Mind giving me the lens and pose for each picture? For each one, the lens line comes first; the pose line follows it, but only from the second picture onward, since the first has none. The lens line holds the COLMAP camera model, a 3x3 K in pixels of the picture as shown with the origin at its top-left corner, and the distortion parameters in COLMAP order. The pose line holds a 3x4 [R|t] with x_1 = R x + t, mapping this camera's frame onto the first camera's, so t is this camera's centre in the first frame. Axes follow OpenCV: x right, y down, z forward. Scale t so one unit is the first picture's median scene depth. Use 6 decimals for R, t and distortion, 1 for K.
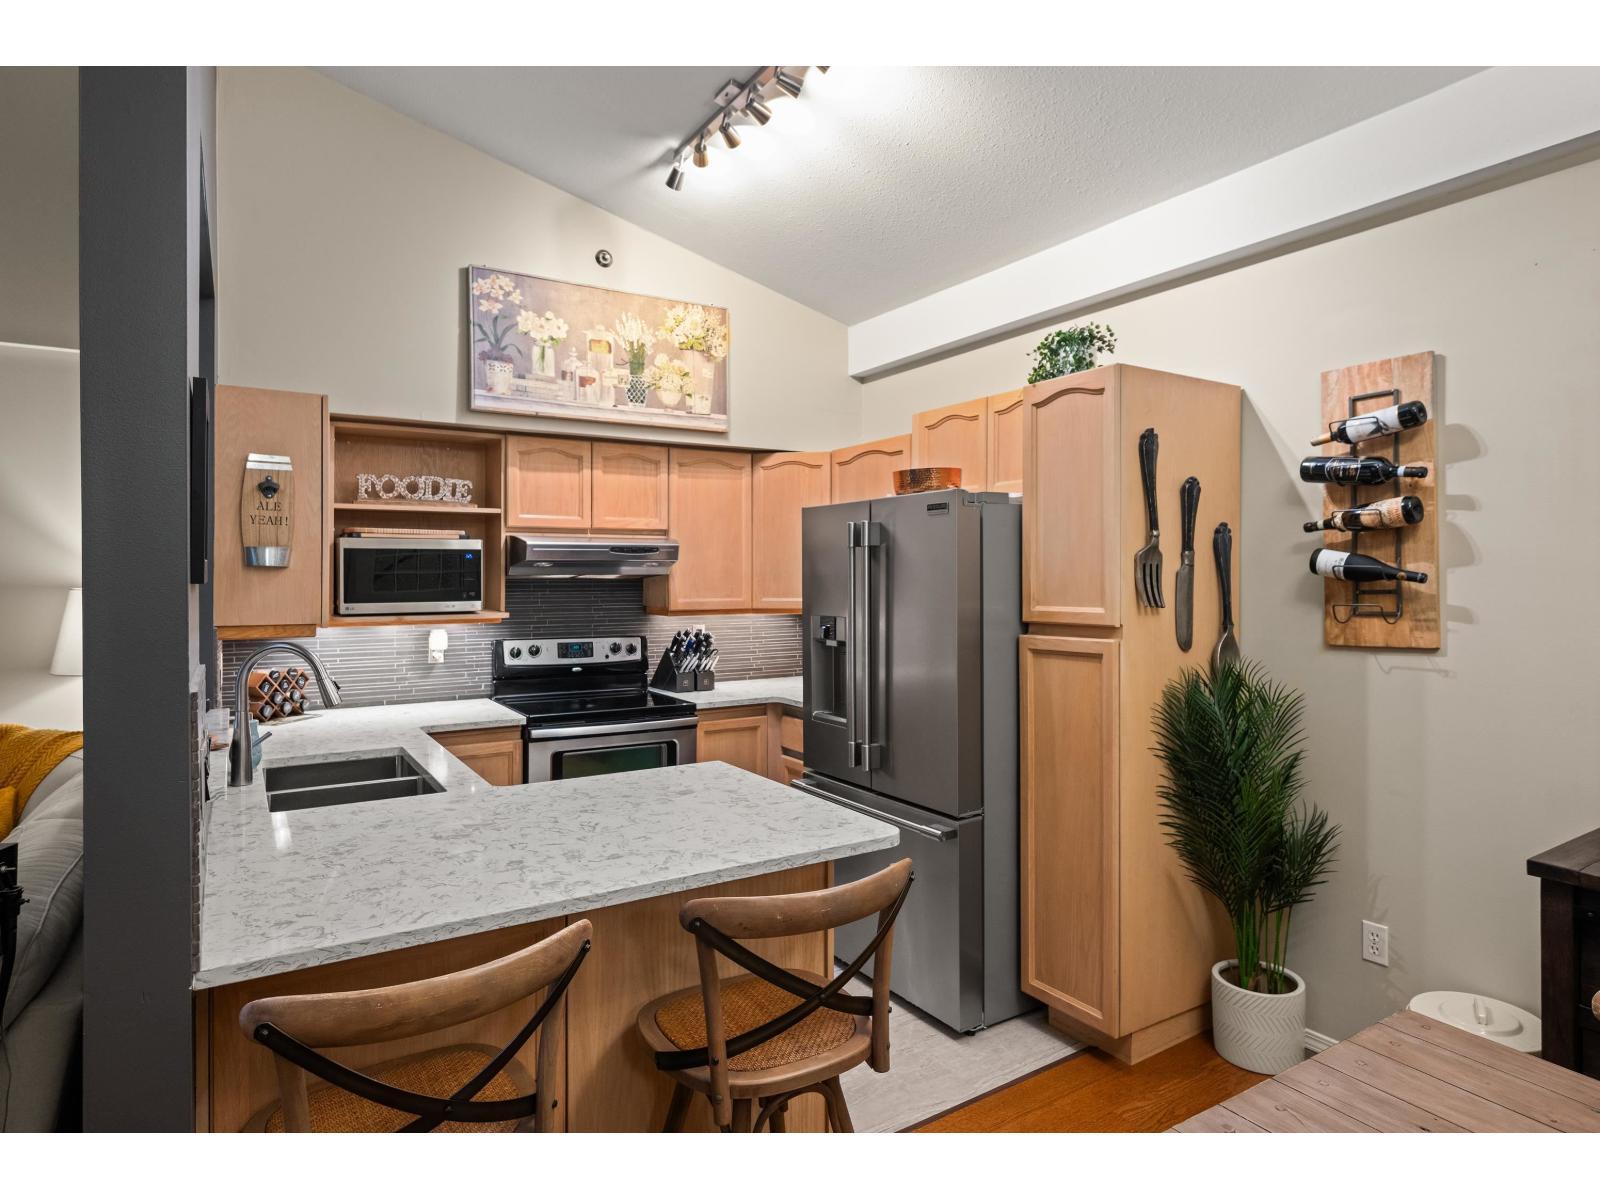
lens RADIAL K [[905.4, 0, 800.6], [0, 905.4, 579.8], [0, 0, 1]] dist [0.001009, 0.002153]
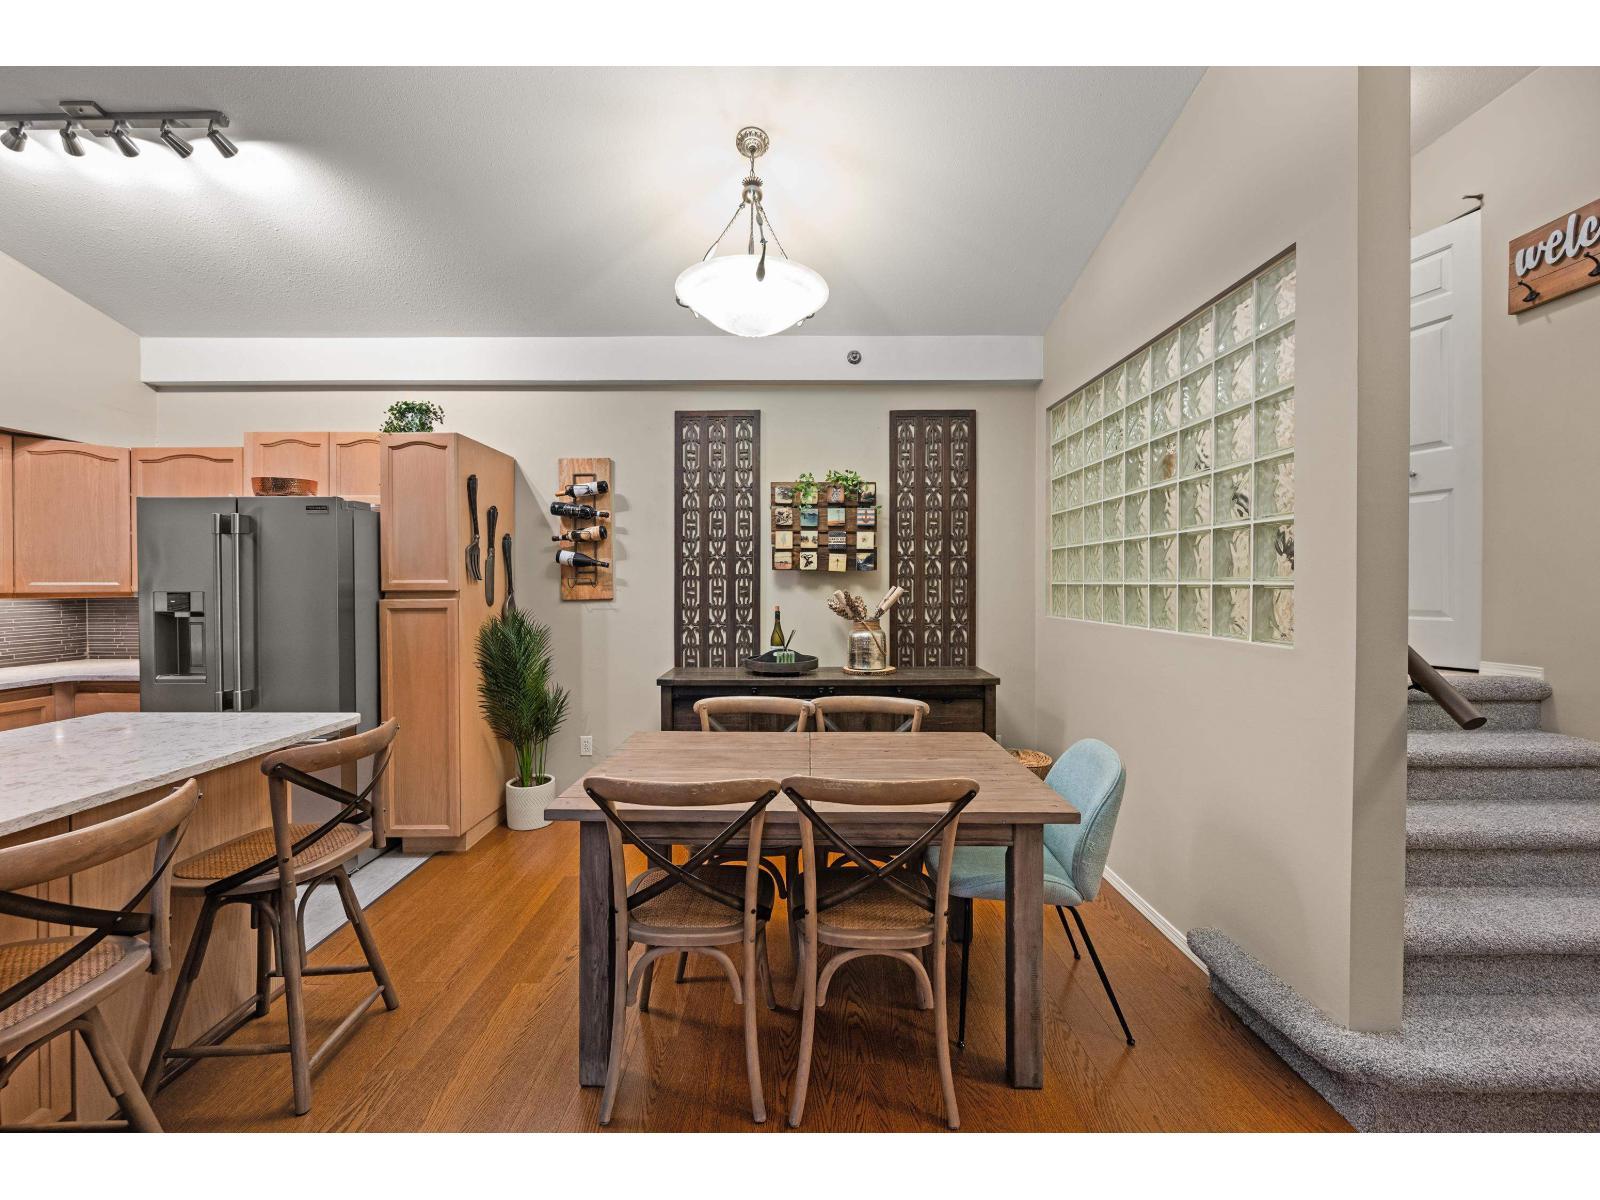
lens RADIAL K [[629.0, 0, 805.4], [0, 629.0, 592.7], [0, 0, 1]] dist [0.000250, 0.000031]
pose [[0.531272, -0.011171, 0.847127, -0.215887], [0.003455, 0.999933, 0.011019, 0.033006], [-0.847194, -0.002928, 0.531276, -0.118527]]
